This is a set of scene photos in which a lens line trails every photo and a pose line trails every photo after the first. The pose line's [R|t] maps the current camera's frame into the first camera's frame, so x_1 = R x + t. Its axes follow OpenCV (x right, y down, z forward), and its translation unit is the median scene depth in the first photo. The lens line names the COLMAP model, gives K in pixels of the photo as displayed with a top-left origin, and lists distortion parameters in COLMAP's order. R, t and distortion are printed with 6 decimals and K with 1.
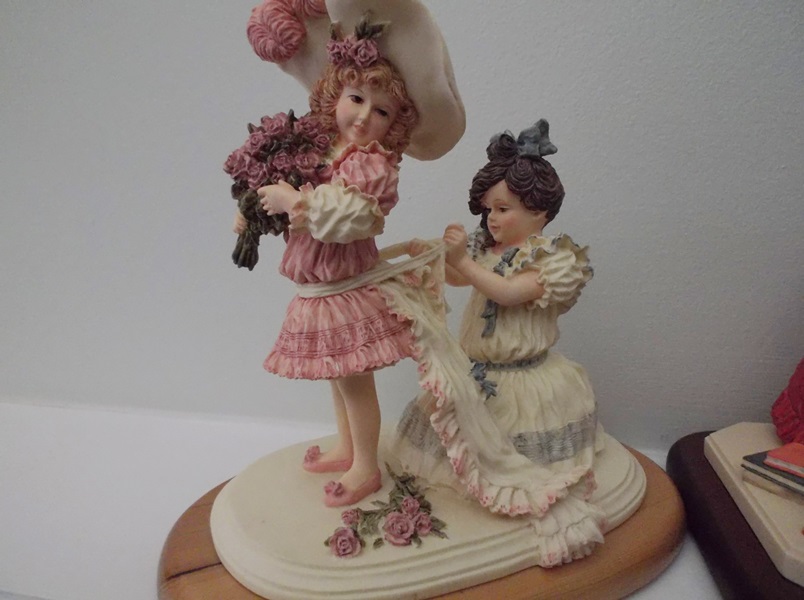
lens RADIAL K [[607.0, 0, 402.0], [0, 607.0, 300.0], [0, 0, 1]] dist [0.031079, 0.000390]
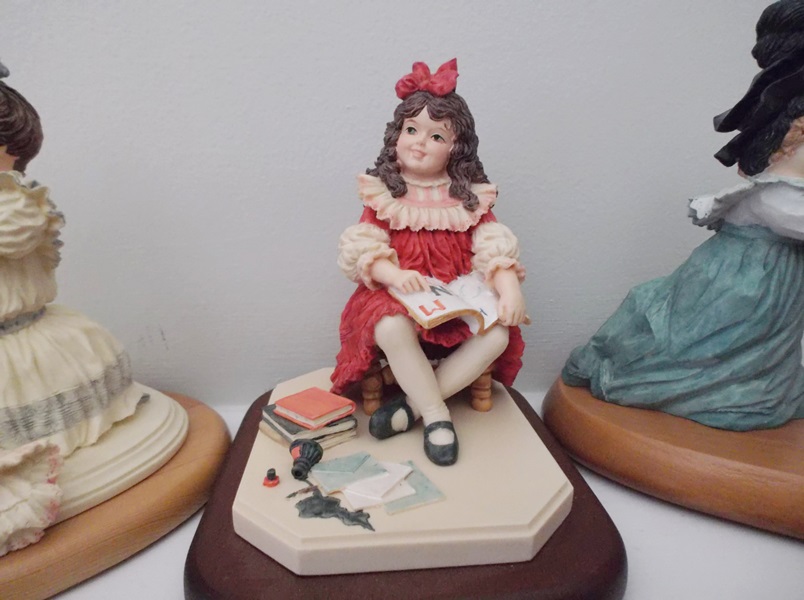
lens RADIAL K [[607.0, 0, 402.0], [0, 607.0, 300.0], [0, 0, 1]] dist [0.031079, 0.000390]
pose [[0.964756, -0.070551, 0.253514, 0.621608], [0.055113, 0.996196, 0.067498, 0.042805], [-0.257311, -0.051147, 0.964974, 0.034915]]
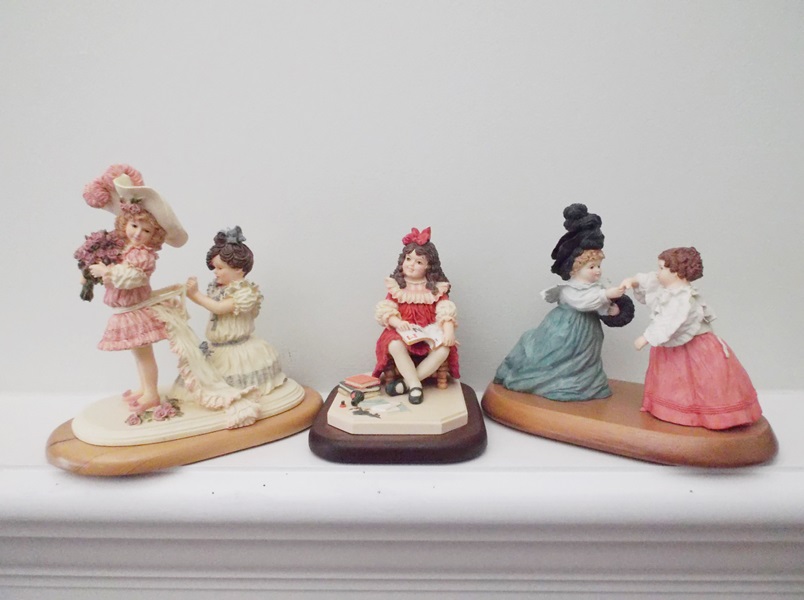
lens RADIAL K [[653.7, 0, 402.0], [0, 653.7, 300.0], [0, 0, 1]] dist [0.035417, -0.000590]
pose [[0.990423, -0.033396, 0.133968, 0.550997], [0.038003, 0.998766, -0.031980, 0.061956], [-0.132734, 0.036765, 0.990470, -1.489763]]
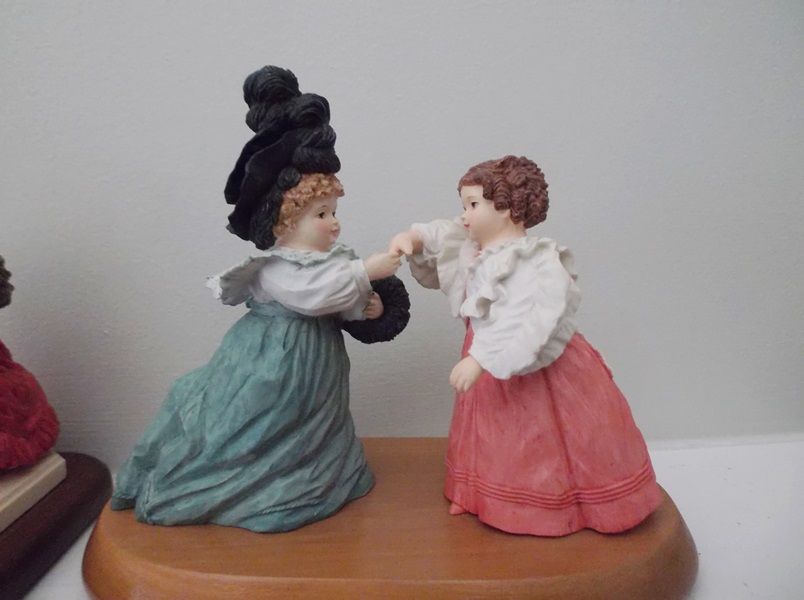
lens RADIAL K [[607.0, 0, 402.0], [0, 607.0, 300.0], [0, 0, 1]] dist [0.031079, 0.000390]
pose [[0.770522, -0.116081, 0.626754, 1.055127], [0.148861, 0.988858, 0.000139, 0.046750], [-0.619787, 0.093192, 0.779217, 0.020934]]
